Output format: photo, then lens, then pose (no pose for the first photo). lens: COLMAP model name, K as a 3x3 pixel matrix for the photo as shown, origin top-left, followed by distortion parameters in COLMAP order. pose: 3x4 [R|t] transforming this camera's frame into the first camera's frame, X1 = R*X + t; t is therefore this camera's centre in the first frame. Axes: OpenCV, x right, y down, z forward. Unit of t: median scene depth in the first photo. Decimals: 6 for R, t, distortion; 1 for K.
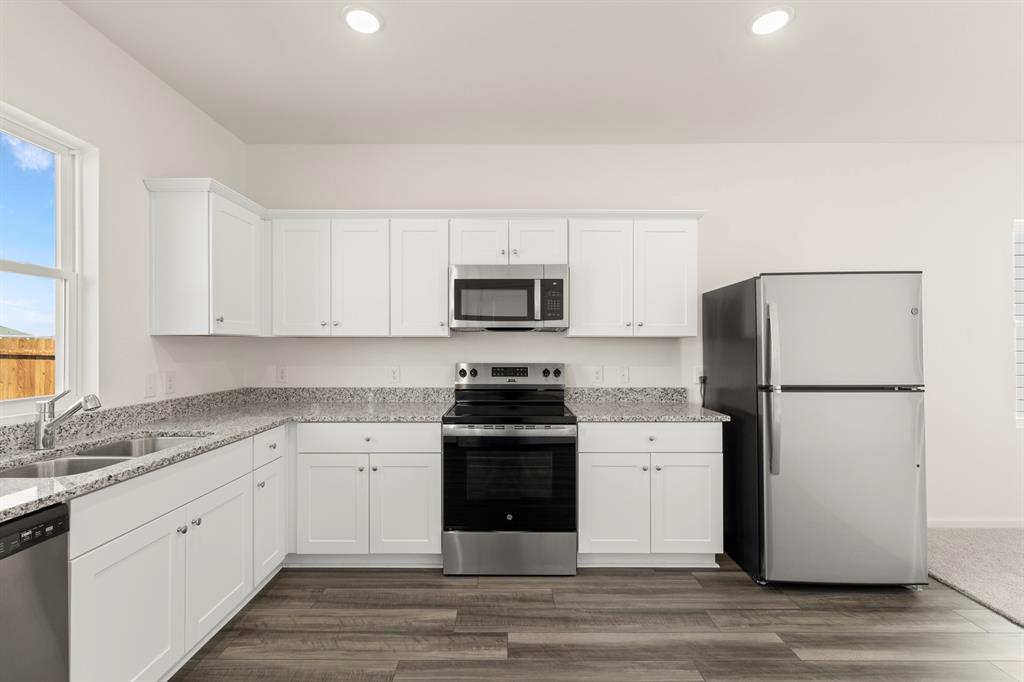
lens RADIAL K [[442.3, 0, 506.4], [0, 442.3, 341.5], [0, 0, 1]] dist [-0.002892, -0.000591]
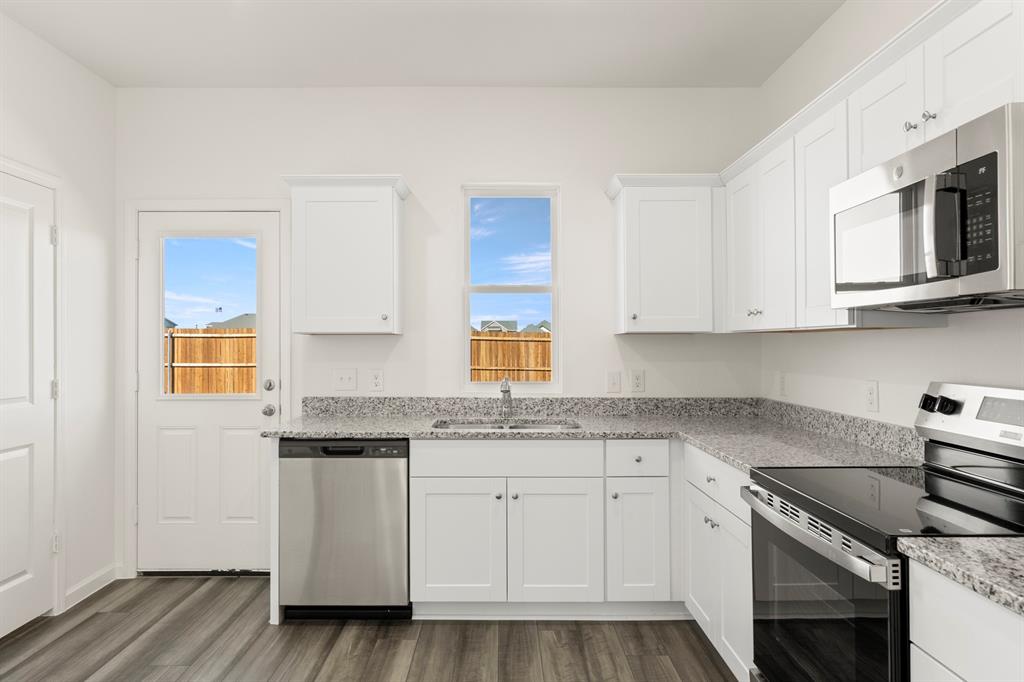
lens RADIAL K [[638.0, 0, 509.1], [0, 638.0, 350.9], [0, 0, 1]] dist [-0.004575, 0.004737]
pose [[0.022247, 0.010533, -0.999697, 0.678342], [0.006302, 0.999923, 0.010676, 0.007184], [0.999733, -0.006538, 0.022178, 0.668389]]
